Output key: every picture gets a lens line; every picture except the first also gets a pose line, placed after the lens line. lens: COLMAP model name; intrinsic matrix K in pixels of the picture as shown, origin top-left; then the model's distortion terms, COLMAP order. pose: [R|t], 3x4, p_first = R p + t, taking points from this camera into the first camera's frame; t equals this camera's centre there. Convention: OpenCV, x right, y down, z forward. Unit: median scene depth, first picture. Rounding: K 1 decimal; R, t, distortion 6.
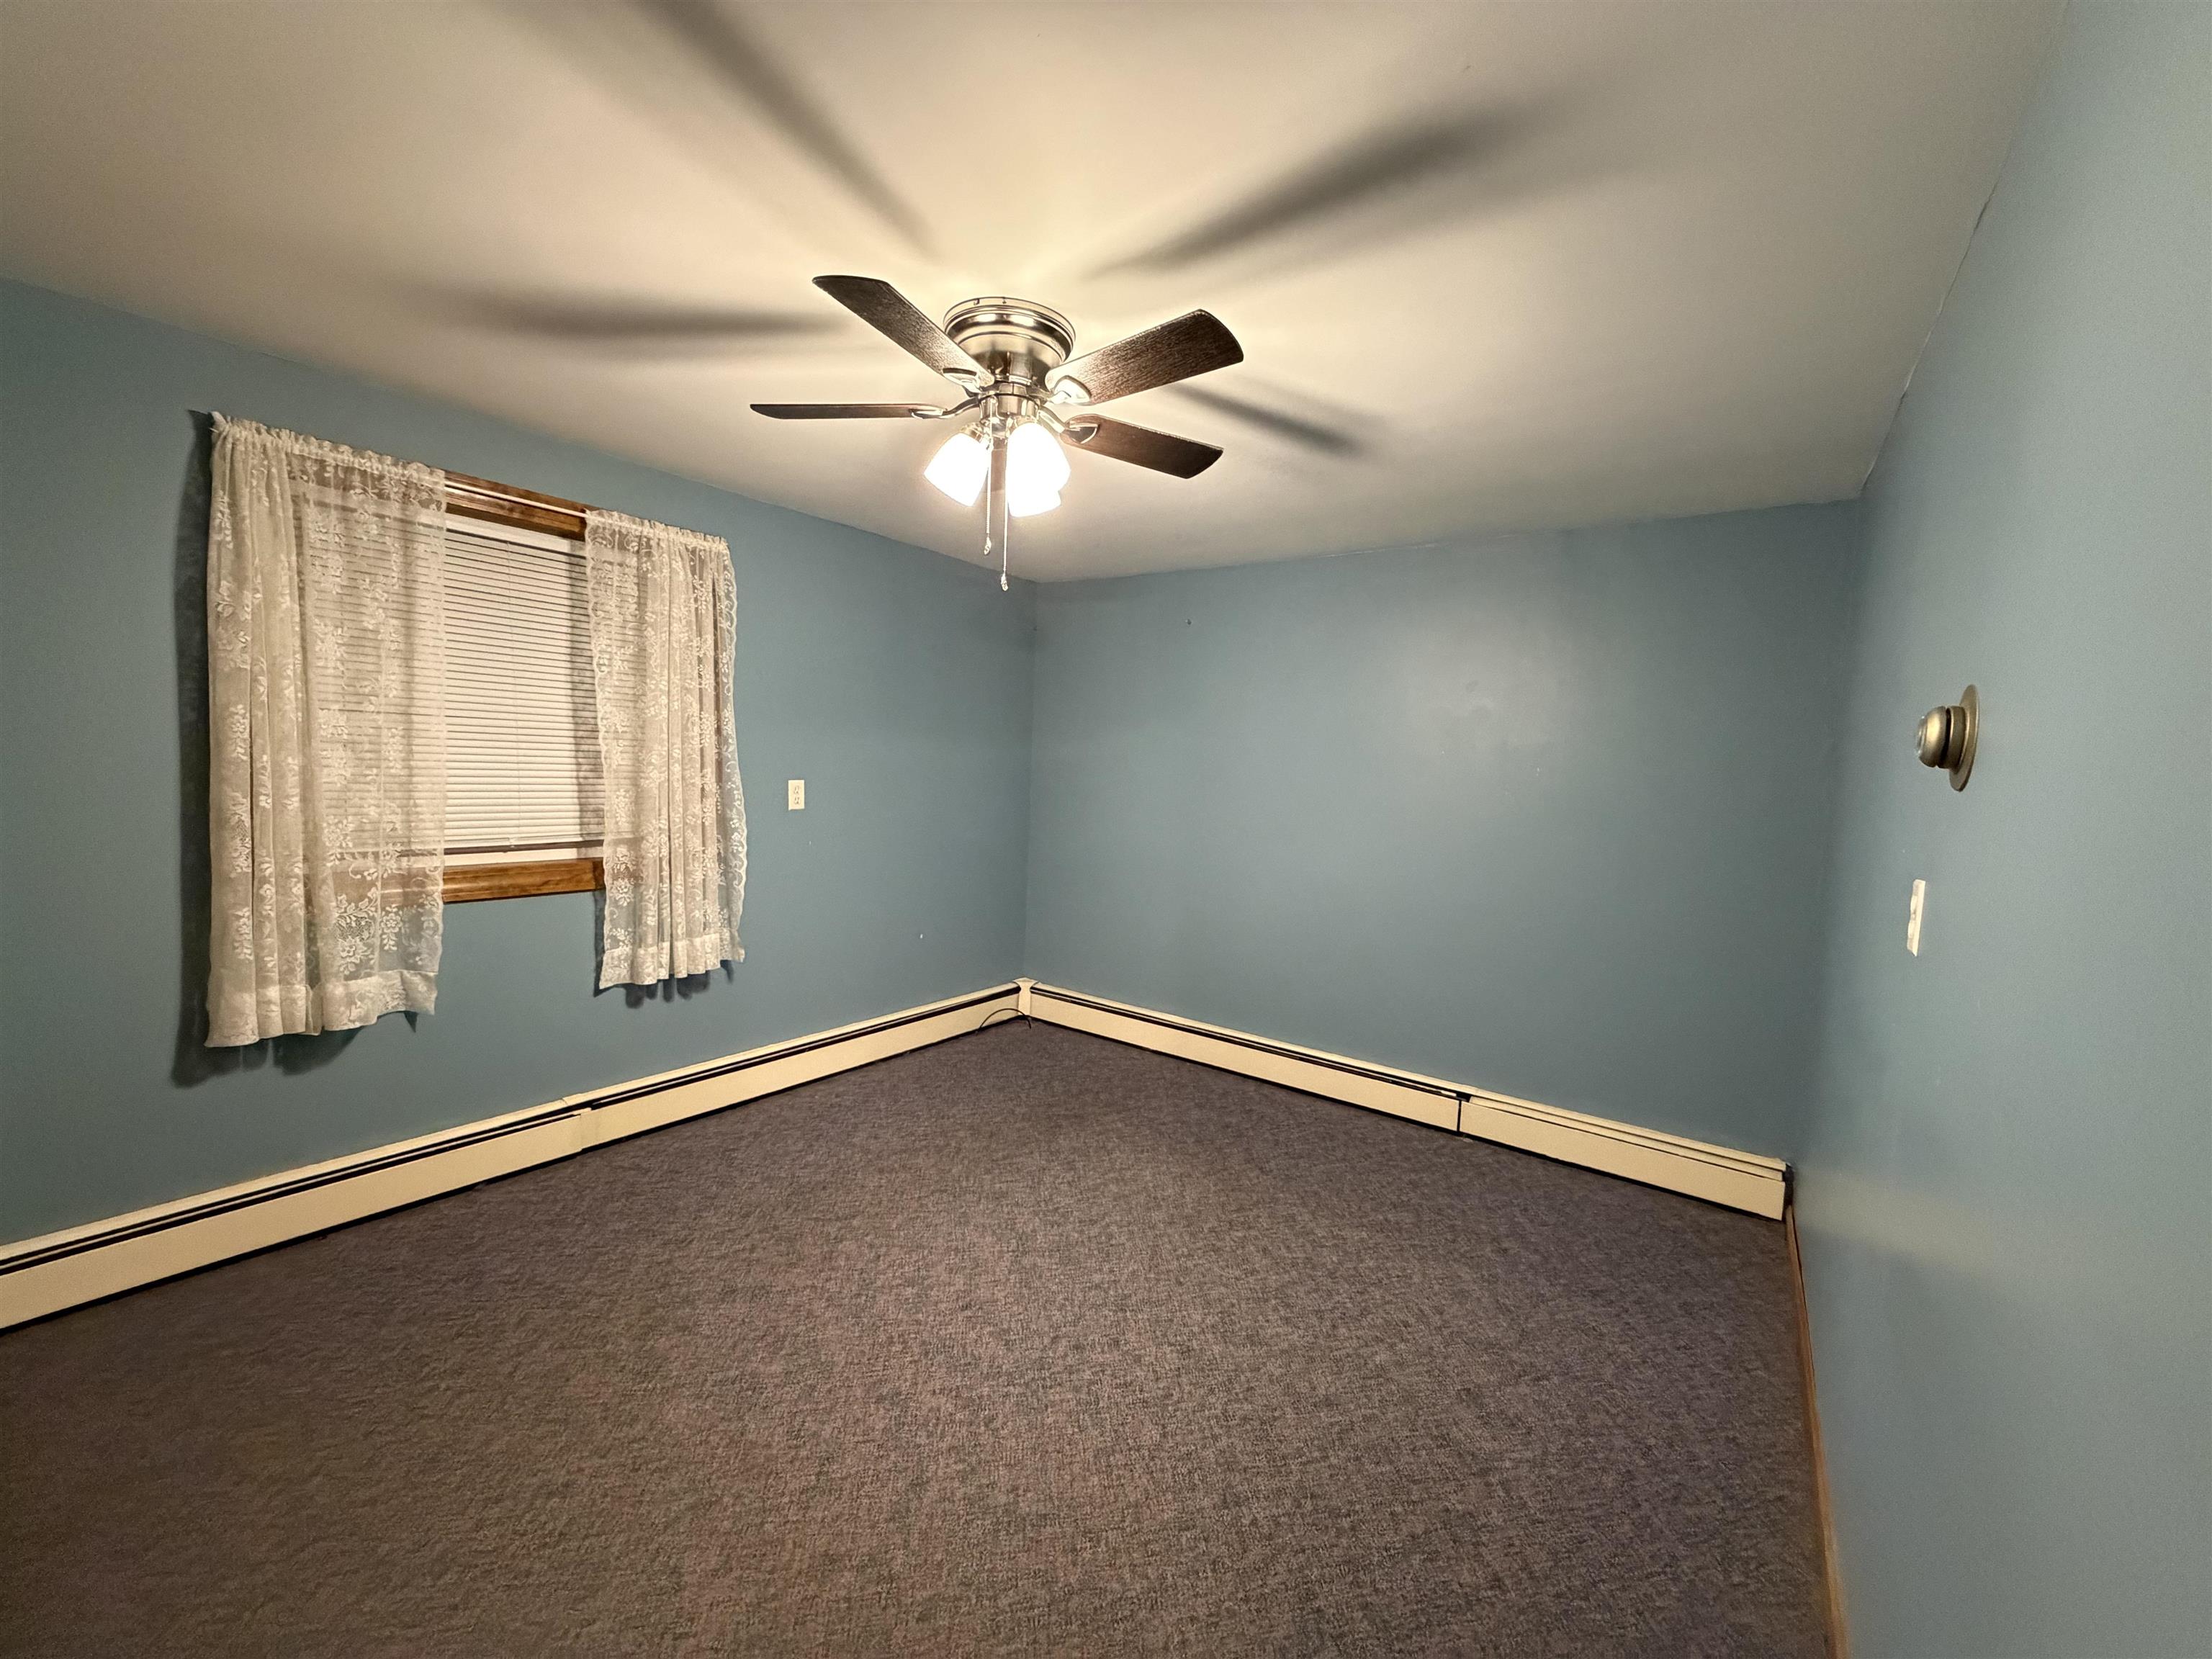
lens RADIAL K [[881.1, 0, 1104.4], [0, 881.1, 831.7], [0, 0, 1]] dist [0.002185, -0.000081]
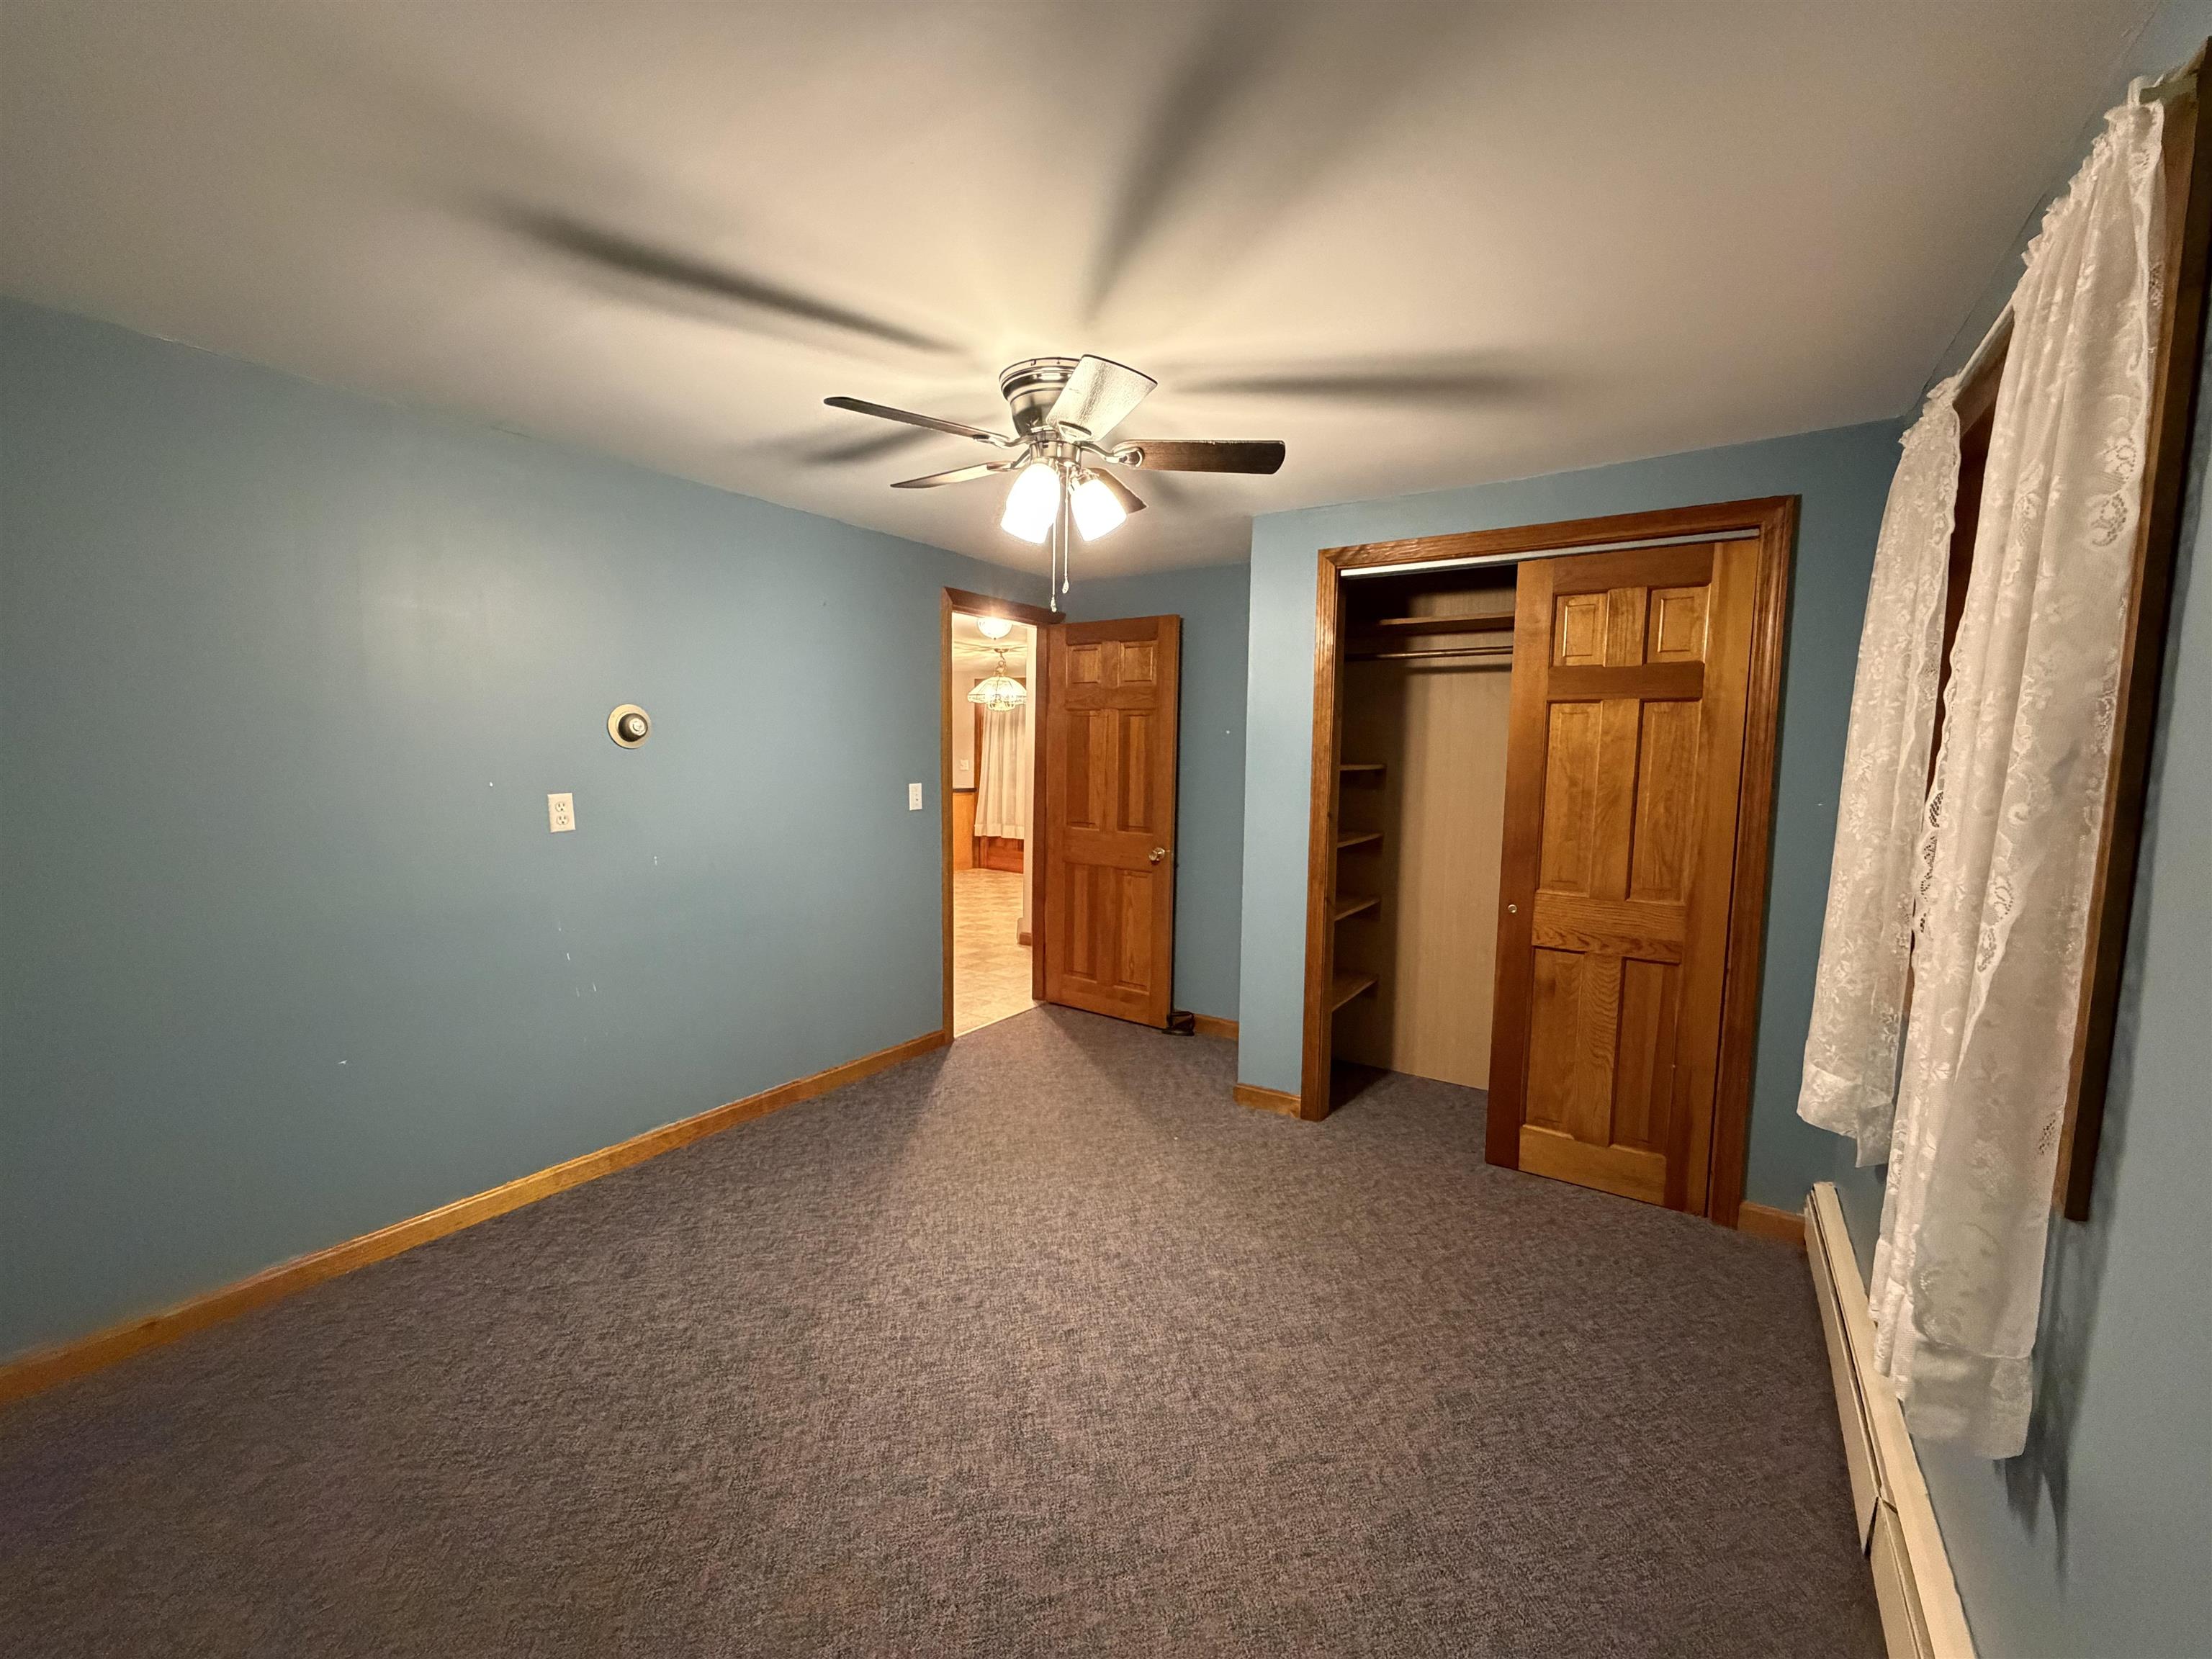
lens RADIAL K [[881.1, 0, 1101.7], [0, 881.1, 824.5], [0, 0, 1]] dist [0.002185, -0.000081]
pose [[-0.997832, -0.052885, -0.039168, -0.127999], [-0.058780, 0.983856, 0.169033, -0.174915], [0.029596, 0.170969, -0.984832, 1.900568]]
